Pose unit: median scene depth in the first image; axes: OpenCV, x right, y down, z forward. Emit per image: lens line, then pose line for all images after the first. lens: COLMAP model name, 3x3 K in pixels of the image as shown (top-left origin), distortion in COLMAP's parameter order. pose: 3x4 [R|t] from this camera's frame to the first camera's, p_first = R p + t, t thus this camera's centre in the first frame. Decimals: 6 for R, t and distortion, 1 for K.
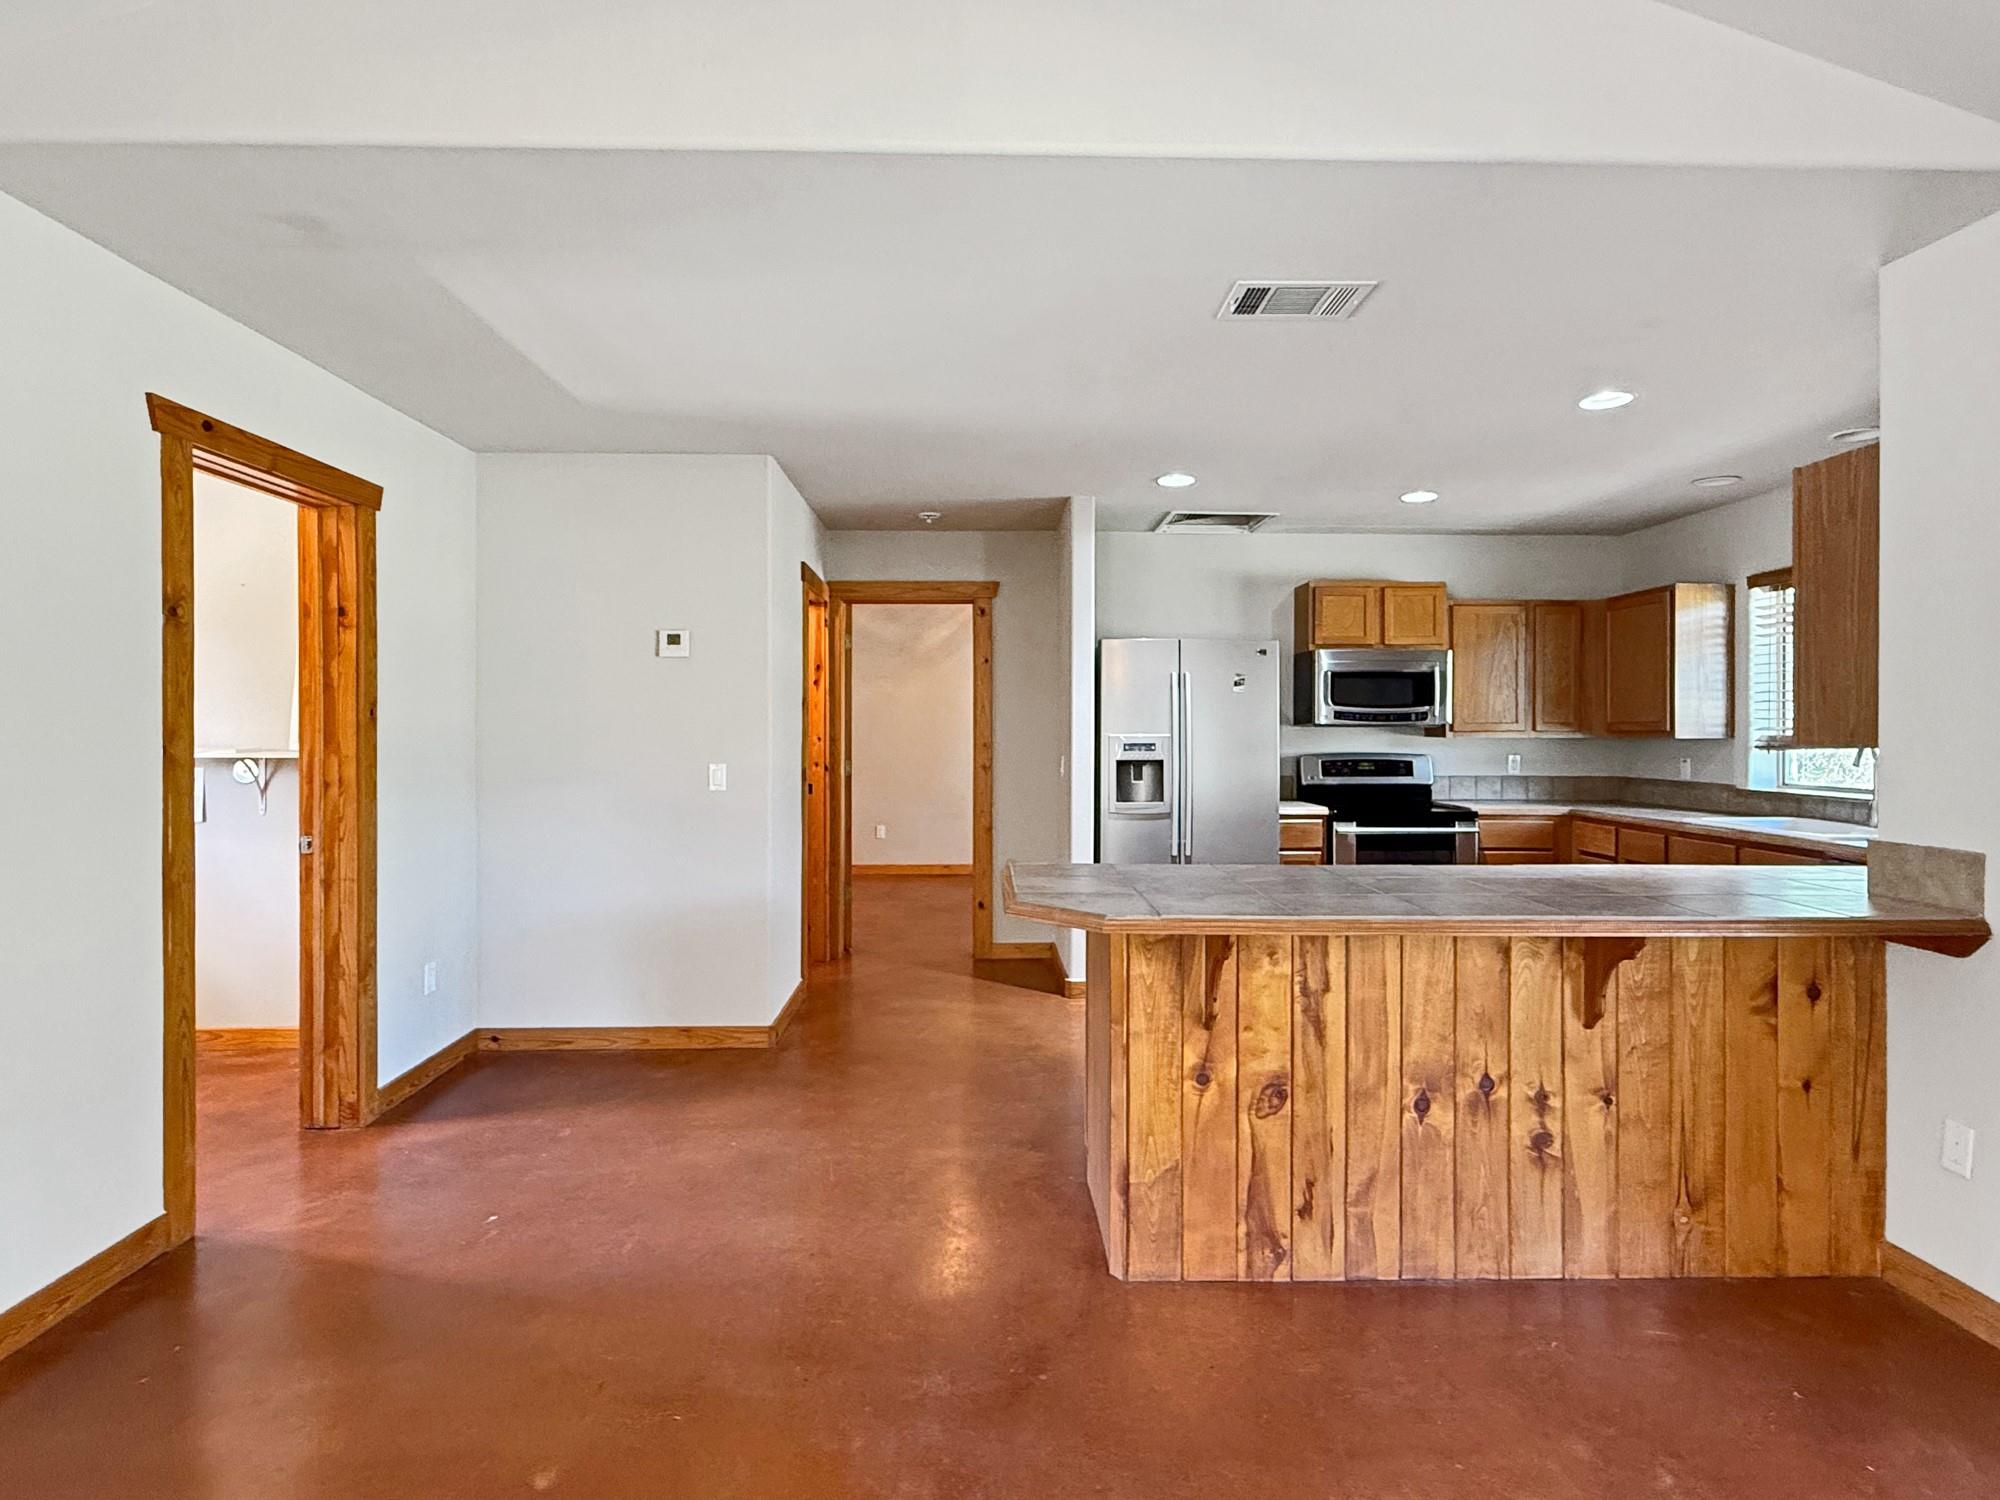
lens RADIAL K [[1093.1, 0, 1001.3], [0, 1093.1, 739.0], [0, 0, 1]] dist [0.000678, -0.000368]
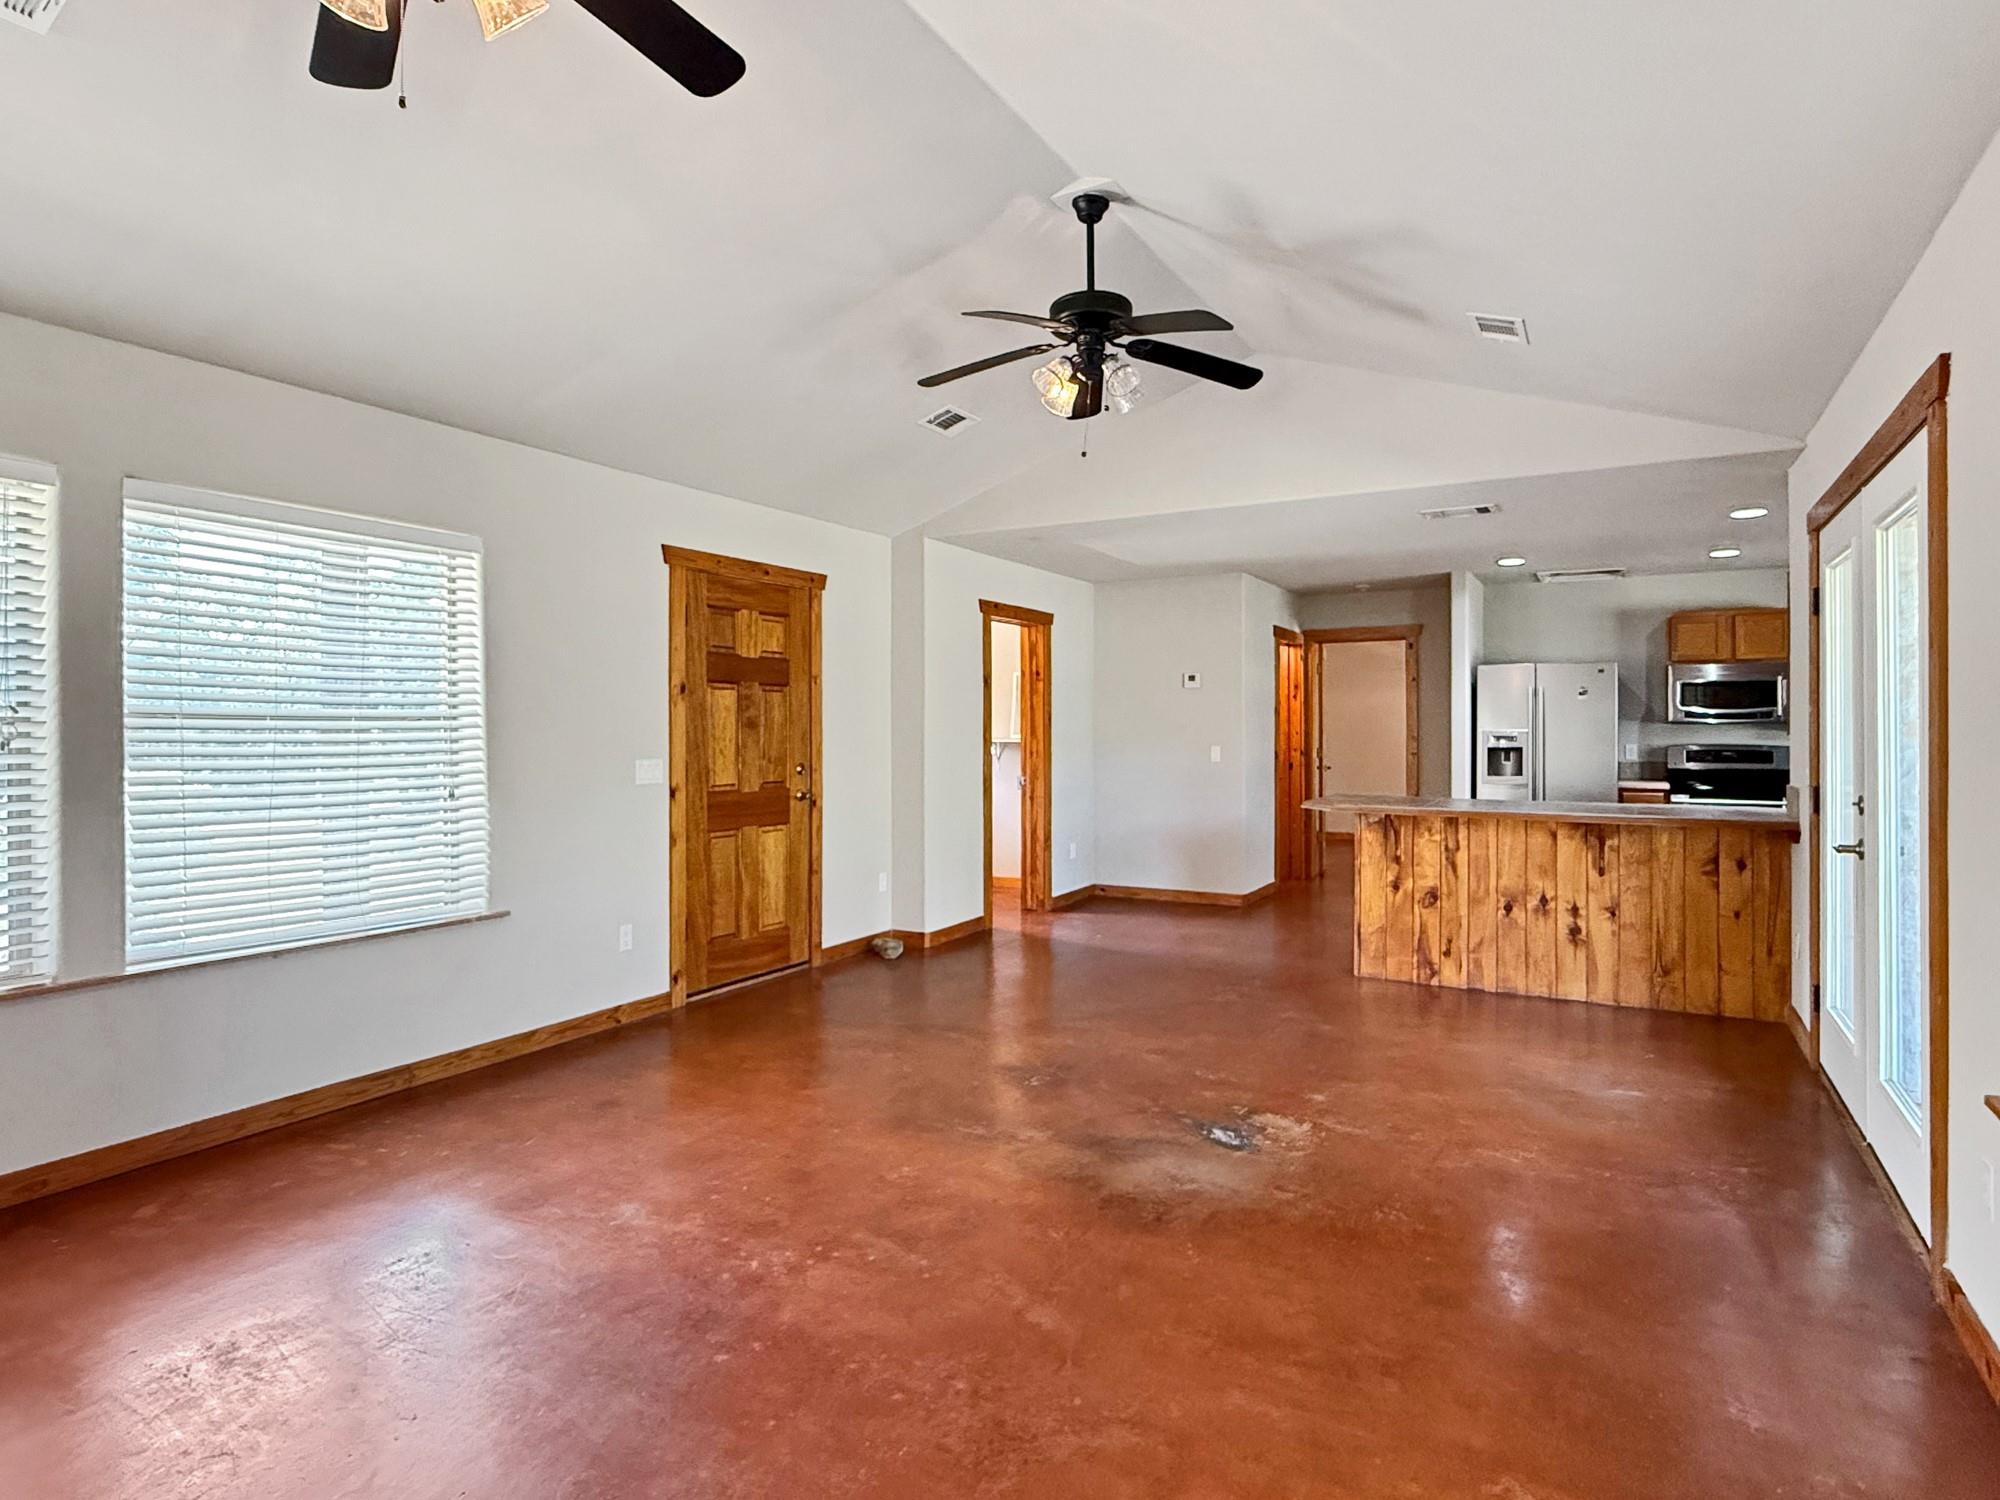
lens RADIAL K [[1093.1, 0, 993.4], [0, 1093.1, 725.8], [0, 0, 1]] dist [0.000678, -0.000368]
pose [[0.855511, -0.004468, -0.517766, 0.304949], [-0.001702, 0.999933, -0.011440, 0.008552], [0.517783, 0.010668, 0.855446, -0.618584]]
